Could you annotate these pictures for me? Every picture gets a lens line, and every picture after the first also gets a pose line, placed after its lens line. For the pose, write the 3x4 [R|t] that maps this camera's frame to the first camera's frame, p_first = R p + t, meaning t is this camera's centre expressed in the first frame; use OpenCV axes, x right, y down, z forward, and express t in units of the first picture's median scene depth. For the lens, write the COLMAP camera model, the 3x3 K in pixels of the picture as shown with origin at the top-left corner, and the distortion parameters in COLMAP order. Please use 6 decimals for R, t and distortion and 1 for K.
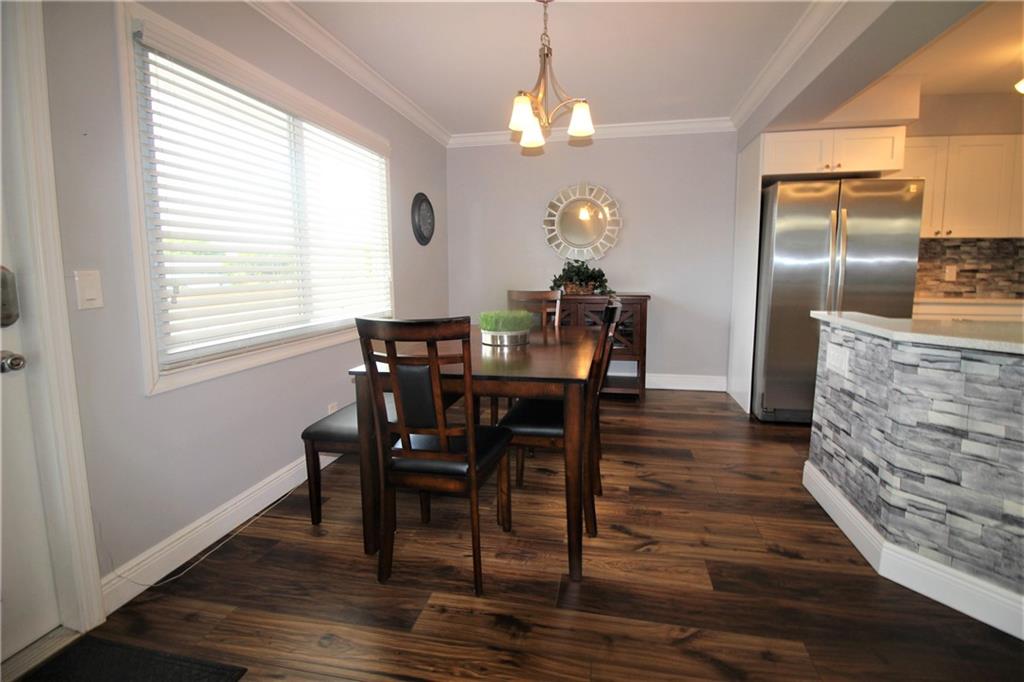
lens RADIAL K [[474.5, 0, 520.1], [0, 474.5, 319.4], [0, 0, 1]] dist [-0.001017, -0.012492]
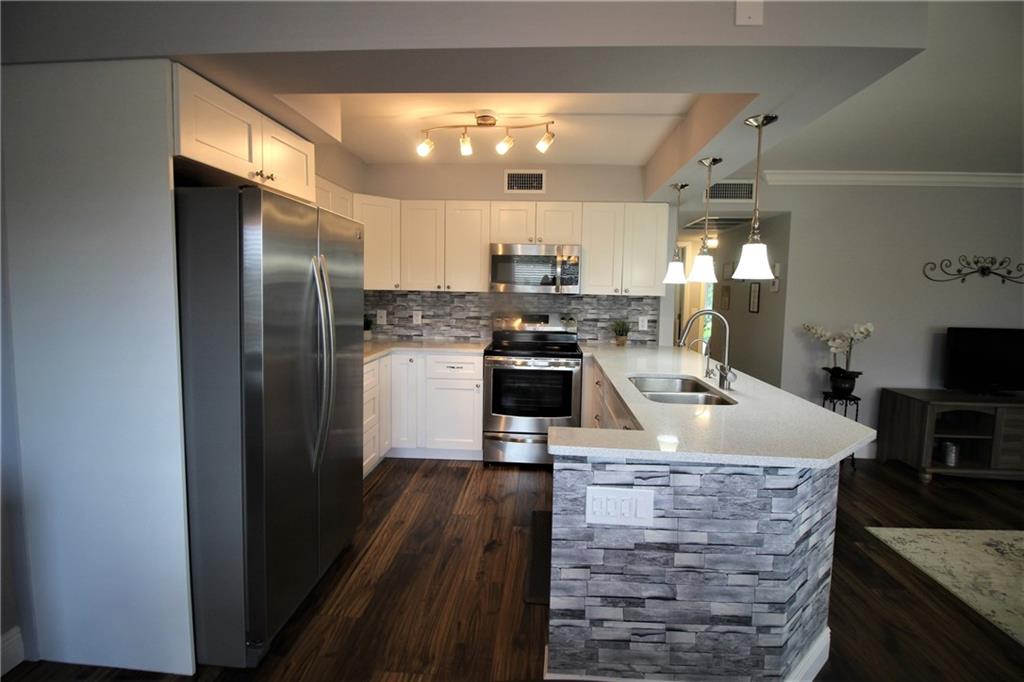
lens RADIAL K [[474.5, 0, 520.1], [0, 474.5, 319.4], [0, 0, 1]] dist [-0.001017, -0.012492]
pose [[-0.143471, -0.070352, 0.987151, 0.024892], [0.086278, 0.992783, 0.083293, -0.249989], [-0.985887, 0.097119, -0.136365, 1.175485]]
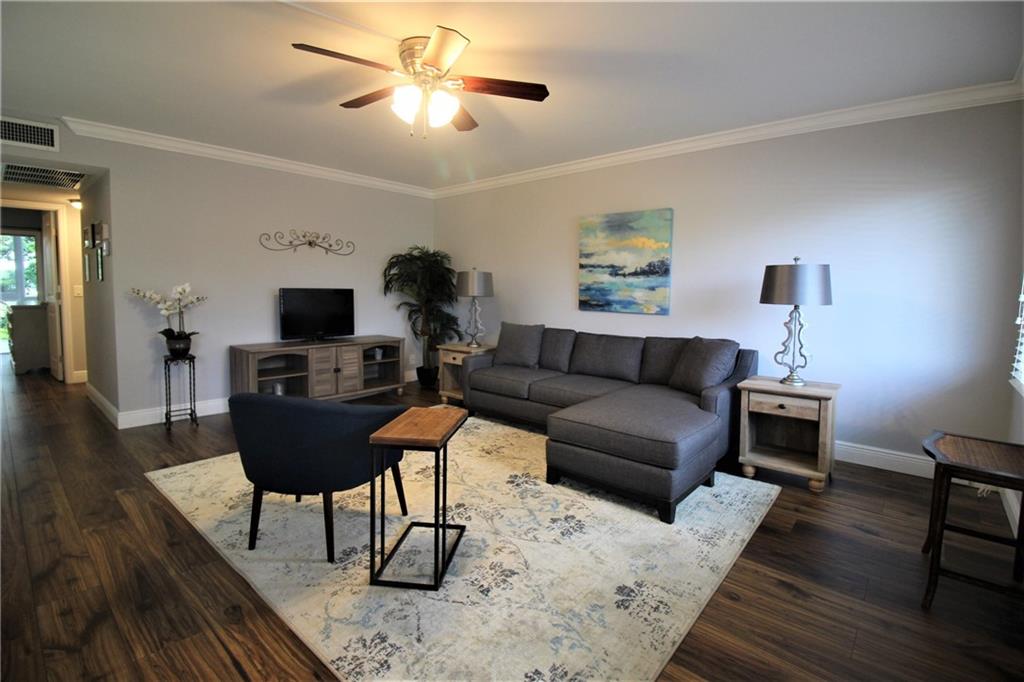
lens RADIAL K [[471.1, 0, 517.2], [0, 471.1, 323.6], [0, 0, 1]] dist [-0.000403, -0.011649]
pose [[-0.869447, -0.048959, 0.491595, -0.415419], [0.038658, 0.985284, 0.166498, -0.096345], [-0.492512, 0.163765, -0.854759, 0.677106]]
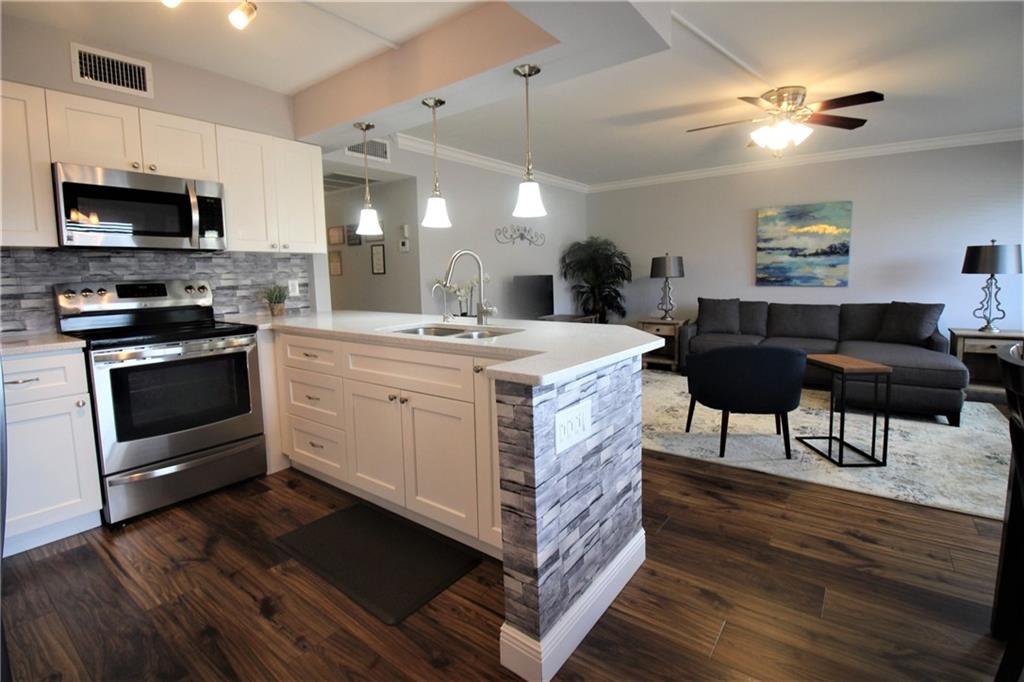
lens RADIAL K [[474.5, 0, 520.1], [0, 474.5, 319.4], [0, 0, 1]] dist [-0.001017, -0.012492]
pose [[-0.907289, -0.023555, 0.419848, 0.446901], [0.064175, 0.978978, 0.193606, -0.192466], [-0.415583, 0.202600, -0.886704, 1.551323]]
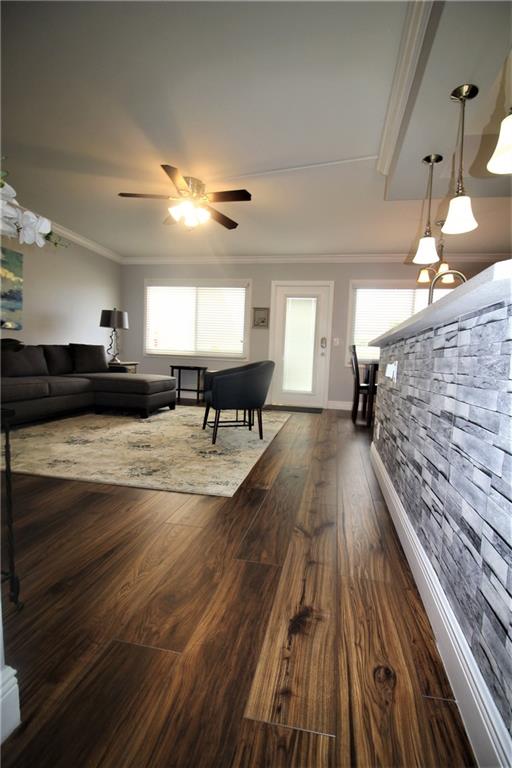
lens RADIAL K [[355.9, 0, 269.6], [0, 355.9, 387.0], [0, 0, 1]] dist [-0.001017, -0.012492]
pose [[0.012686, 0.073844, -0.997189, 1.938896], [-0.148989, 0.986277, 0.071140, 0.162353], [0.988758, 0.147667, 0.023514, 0.173315]]
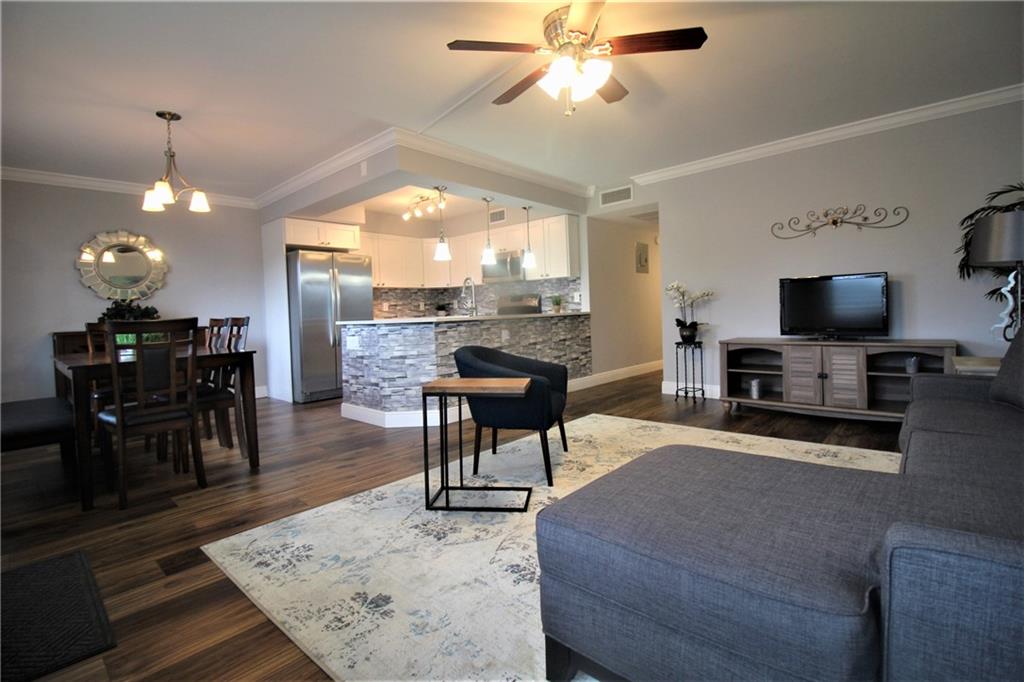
lens RADIAL K [[474.5, 0, 520.1], [0, 474.5, 319.4], [0, 0, 1]] dist [-0.001017, -0.012492]
pose [[0.506875, -0.030233, 0.861489, -0.678363], [0.128044, 0.990939, -0.040562, 0.152925], [-0.852457, 0.130869, 0.506153, -0.616572]]
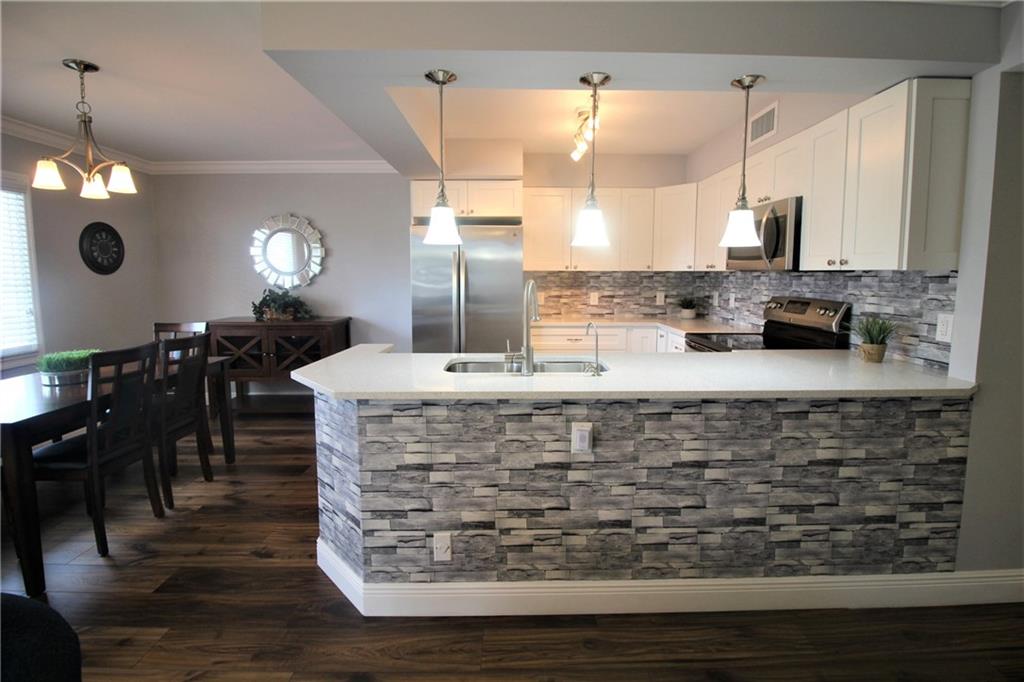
lens RADIAL K [[474.5, 0, 520.1], [0, 474.5, 319.4], [0, 0, 1]] dist [-0.001017, -0.012492]
pose [[0.977990, -0.019636, 0.207726, 0.807229], [0.022160, 0.999706, -0.009831, -0.062752], [-0.207472, 0.014217, 0.978138, -0.266426]]
